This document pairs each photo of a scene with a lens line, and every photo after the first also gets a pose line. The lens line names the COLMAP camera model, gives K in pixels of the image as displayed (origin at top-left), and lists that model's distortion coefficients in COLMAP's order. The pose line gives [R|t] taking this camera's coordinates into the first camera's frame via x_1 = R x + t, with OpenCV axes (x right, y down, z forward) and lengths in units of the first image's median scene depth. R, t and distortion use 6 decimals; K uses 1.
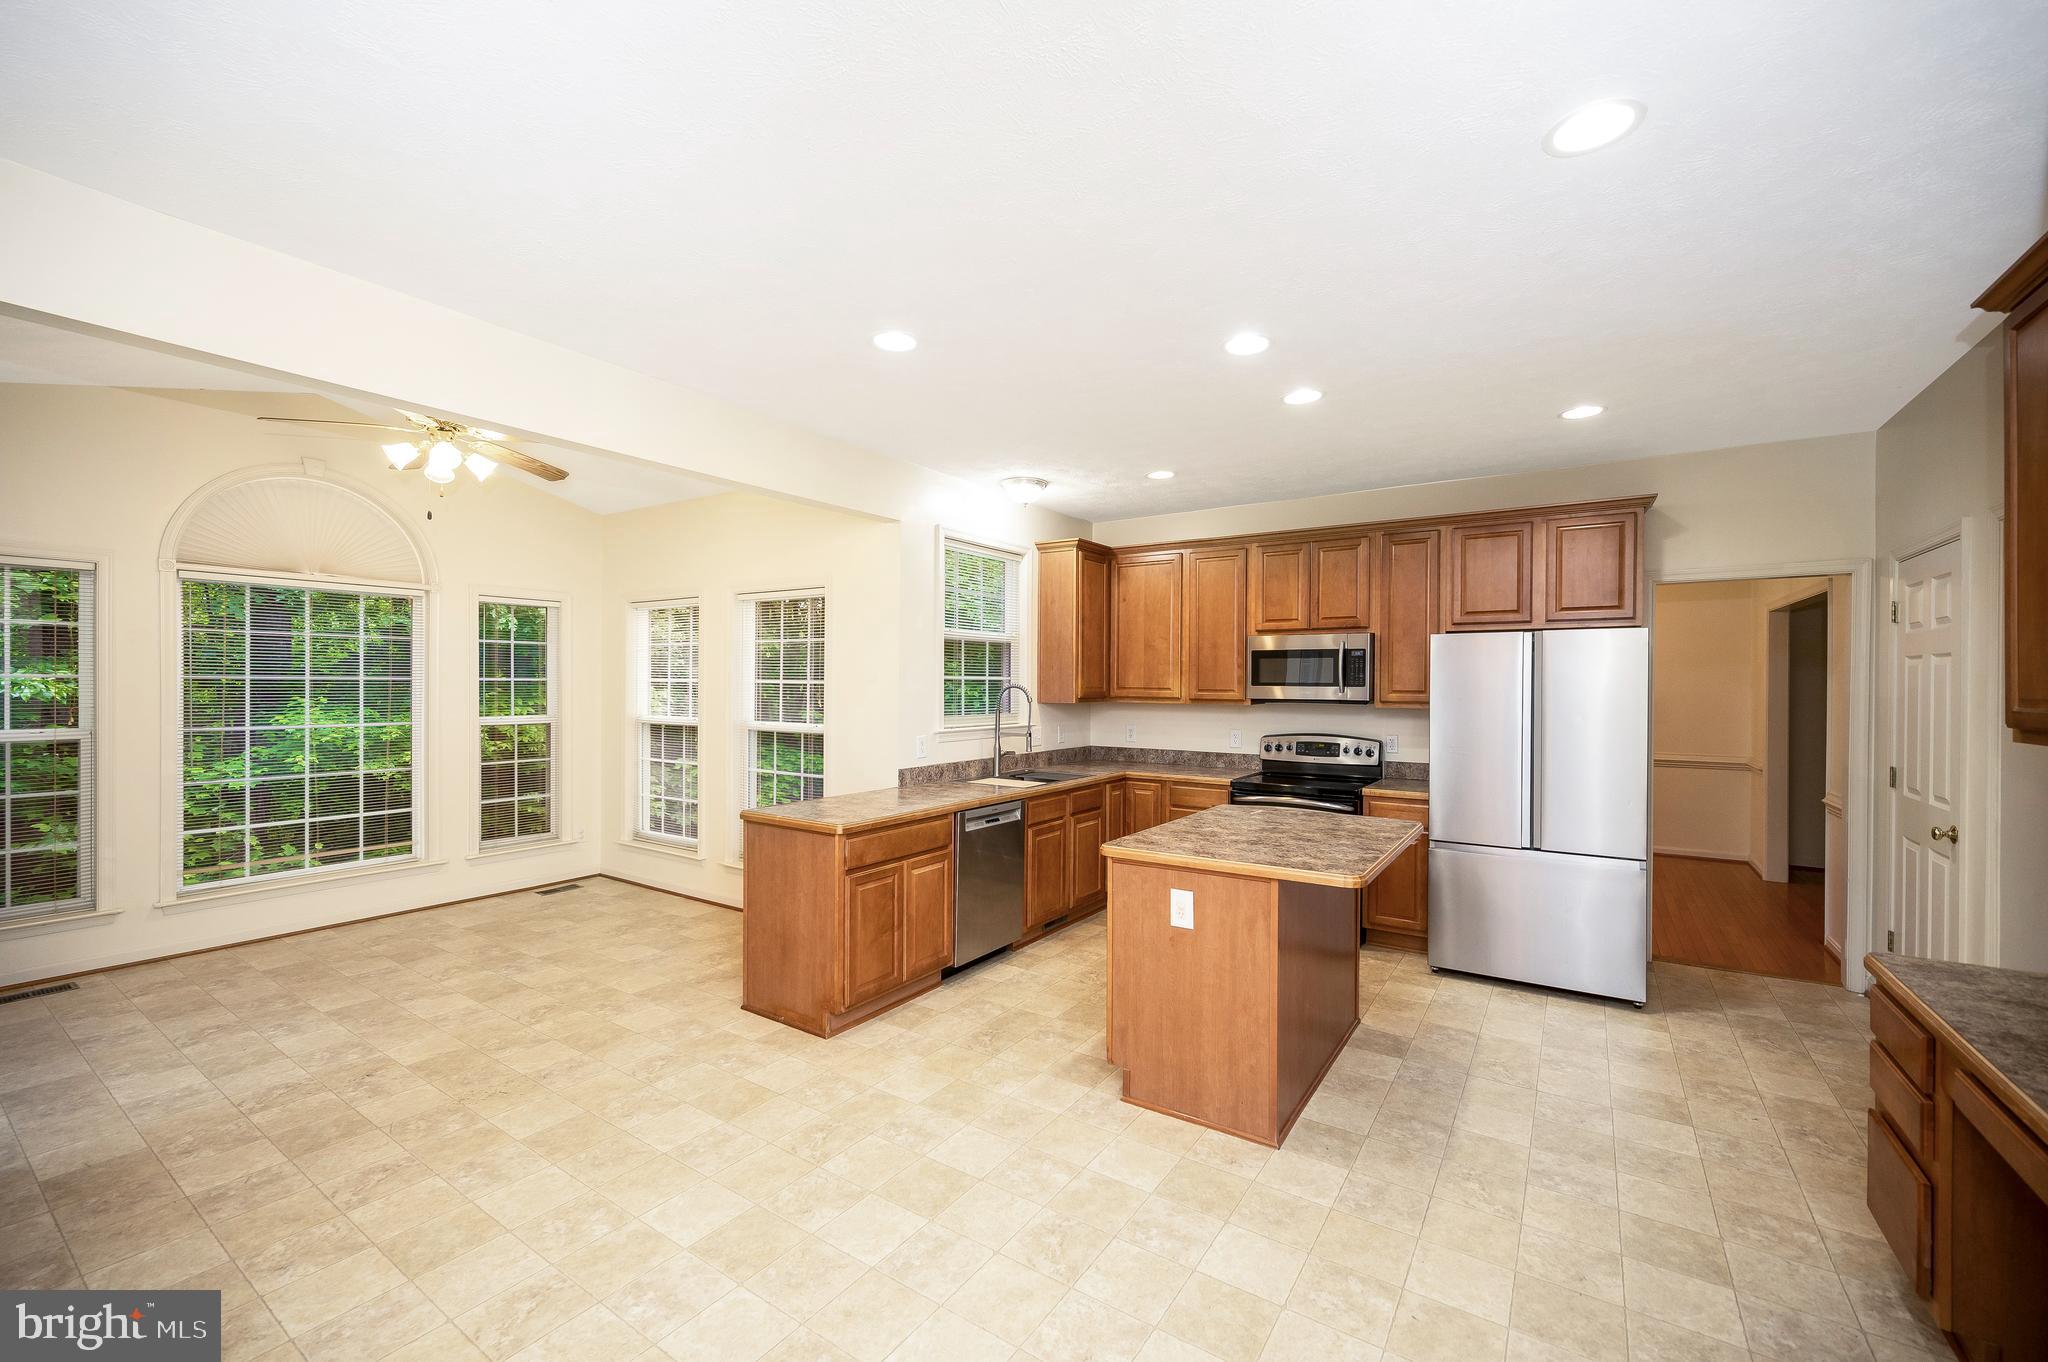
lens RADIAL K [[837.2, 0, 1035.8], [0, 837.2, 677.5], [0, 0, 1]] dist [-0.000311, -0.000936]
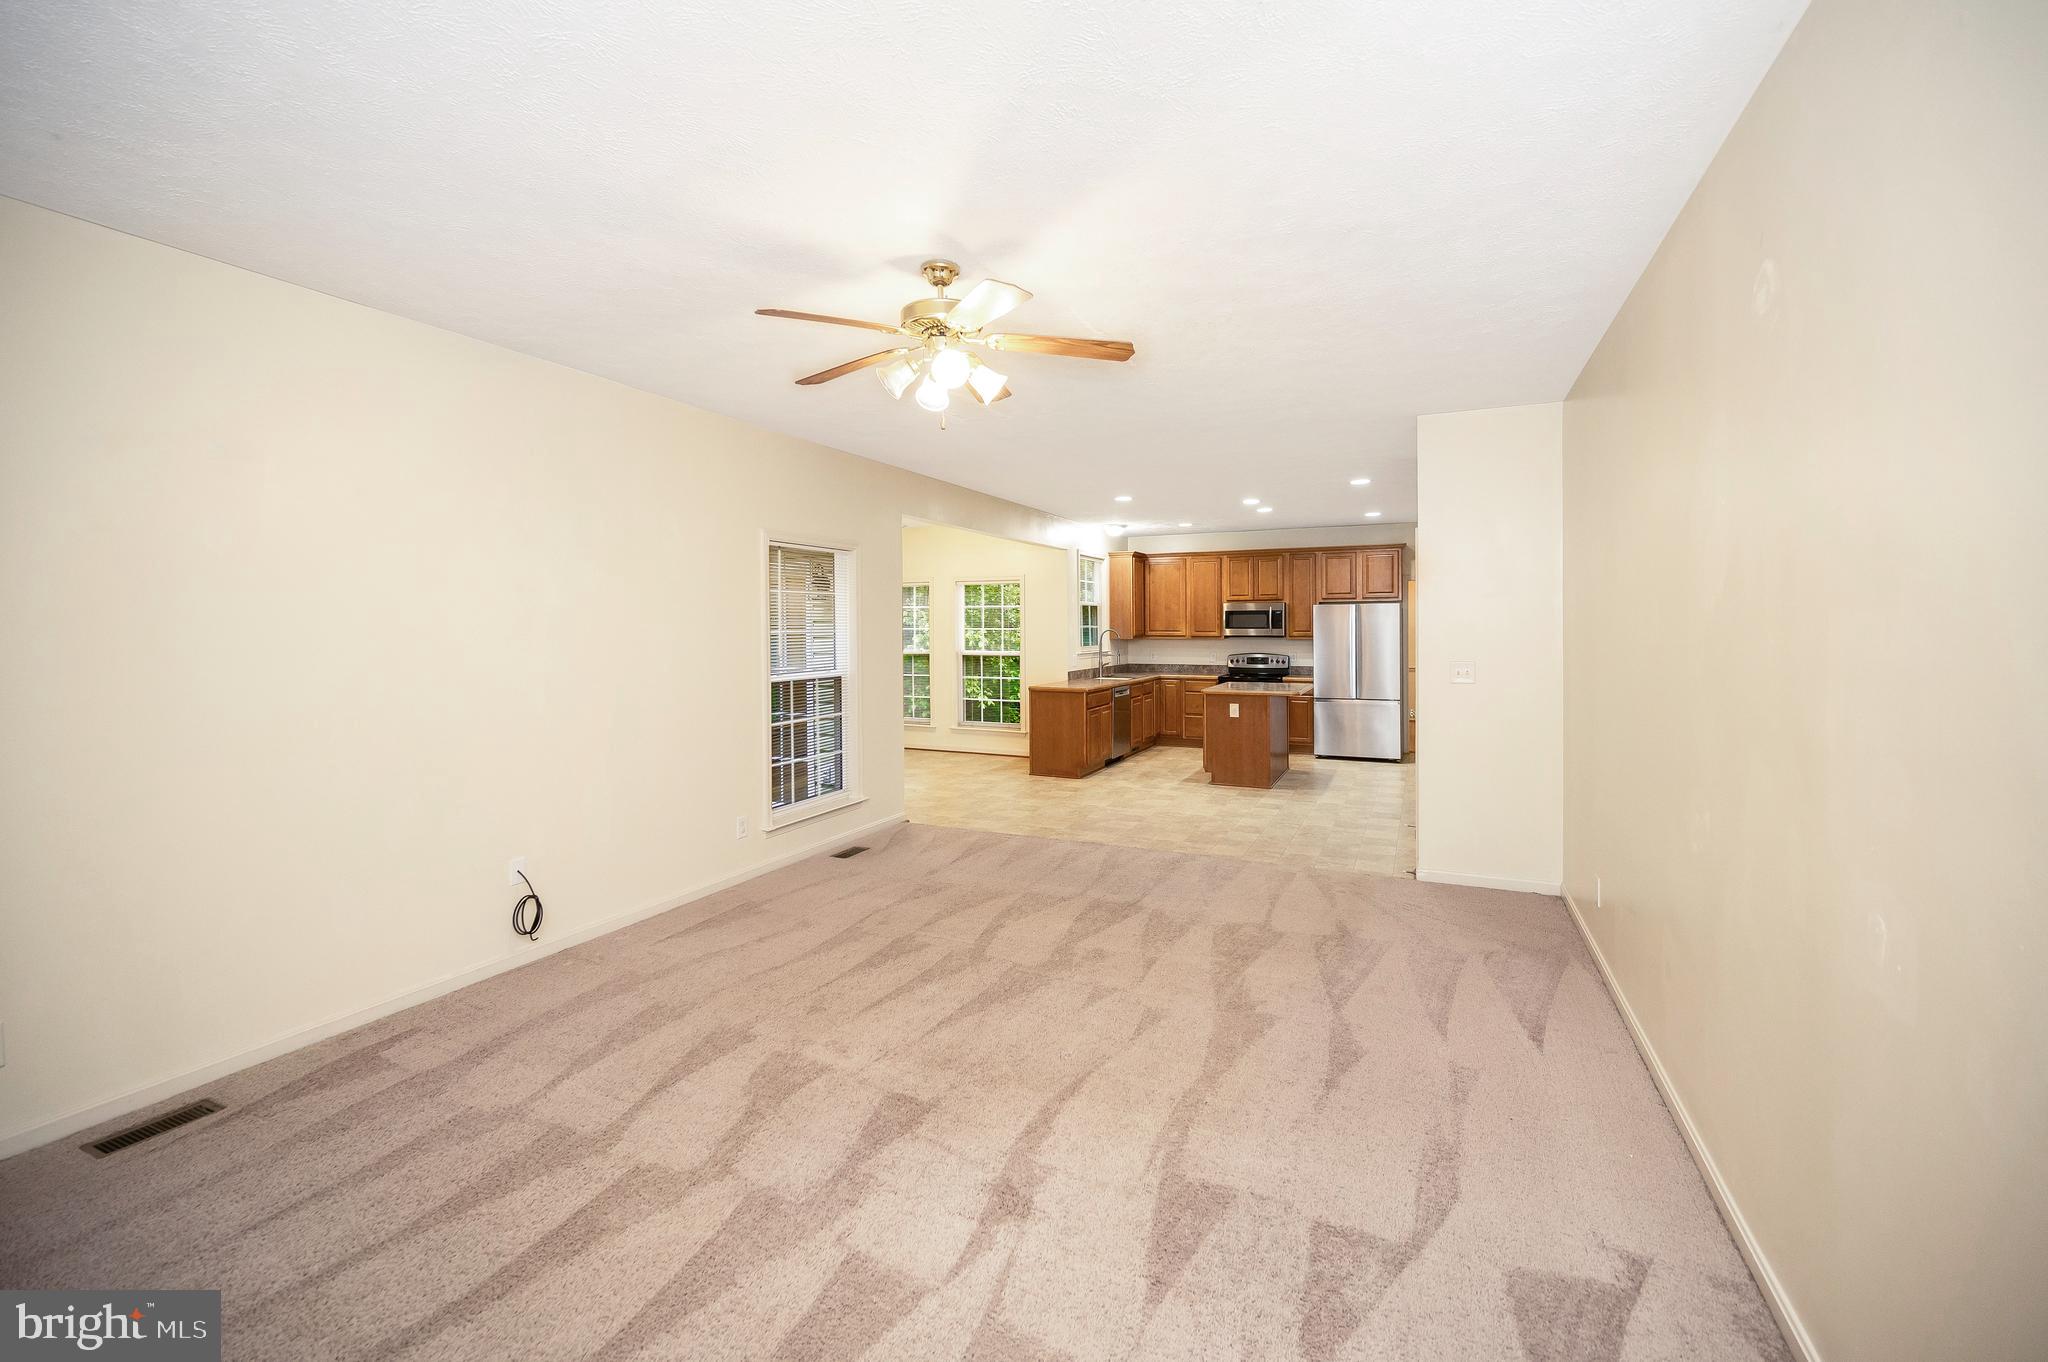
lens RADIAL K [[837.2, 0, 1043.7], [0, 837.2, 610.5], [0, 0, 1]] dist [-0.000311, -0.000936]
pose [[0.987774, -0.004831, 0.155820, -0.483029], [0.007028, 0.999883, -0.013552, -0.009802], [-0.155736, 0.014482, 0.987693, -0.896761]]
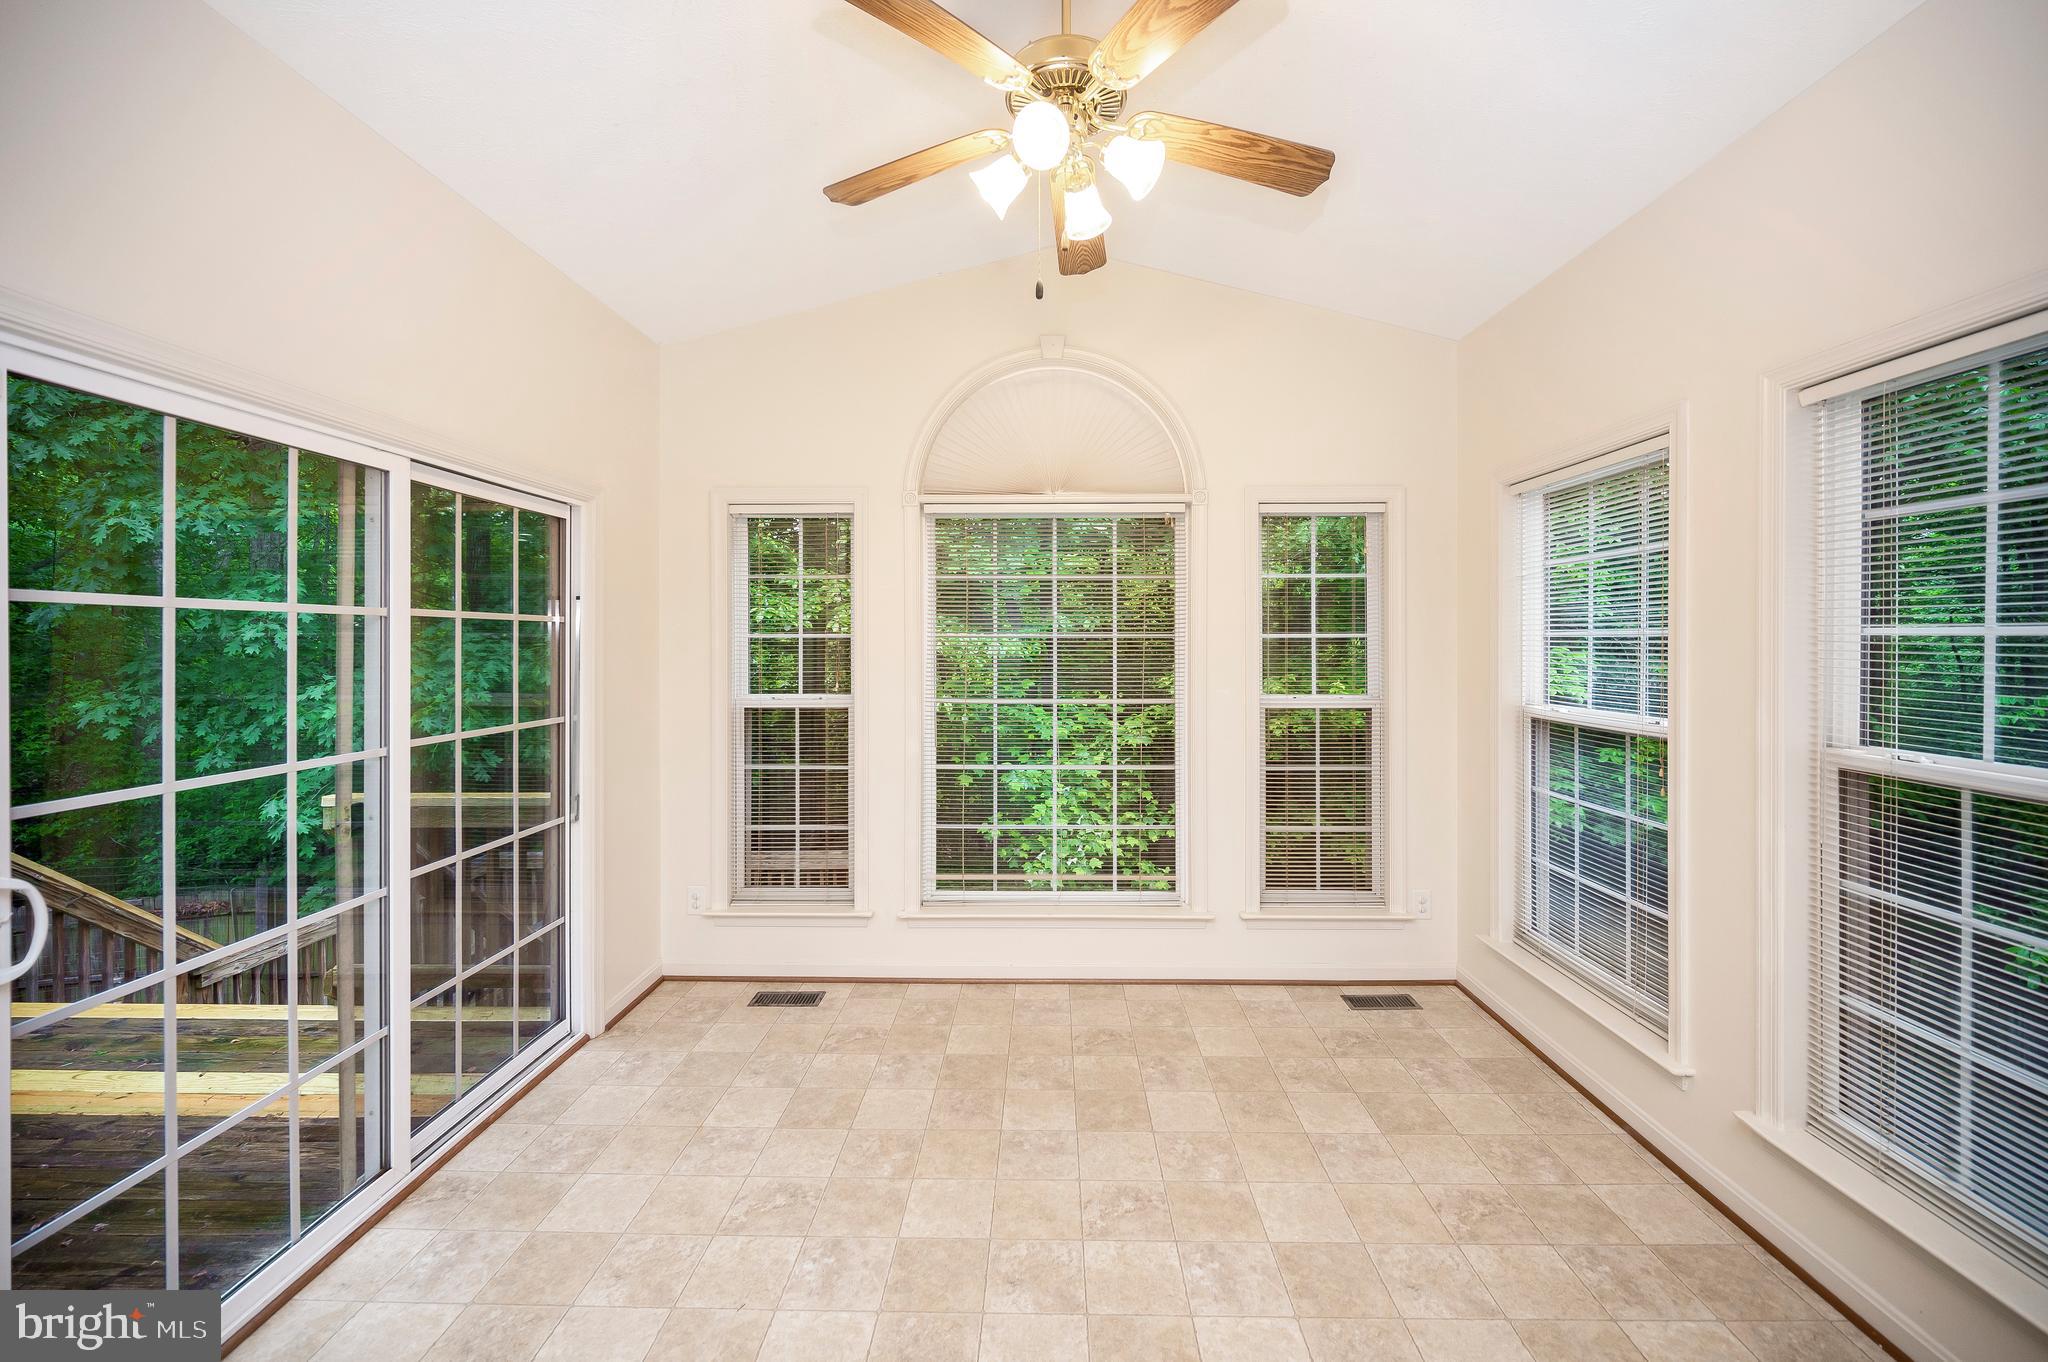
lens RADIAL K [[837.2, 0, 1028.5], [0, 837.2, 646.4], [0, 0, 1]] dist [-0.000311, -0.000936]
pose [[0.536722, 0.001713, -0.843757, -0.243626], [0.010037, 0.999914, 0.008415, 0.003986], [0.843700, -0.012986, 0.536659, 0.555759]]
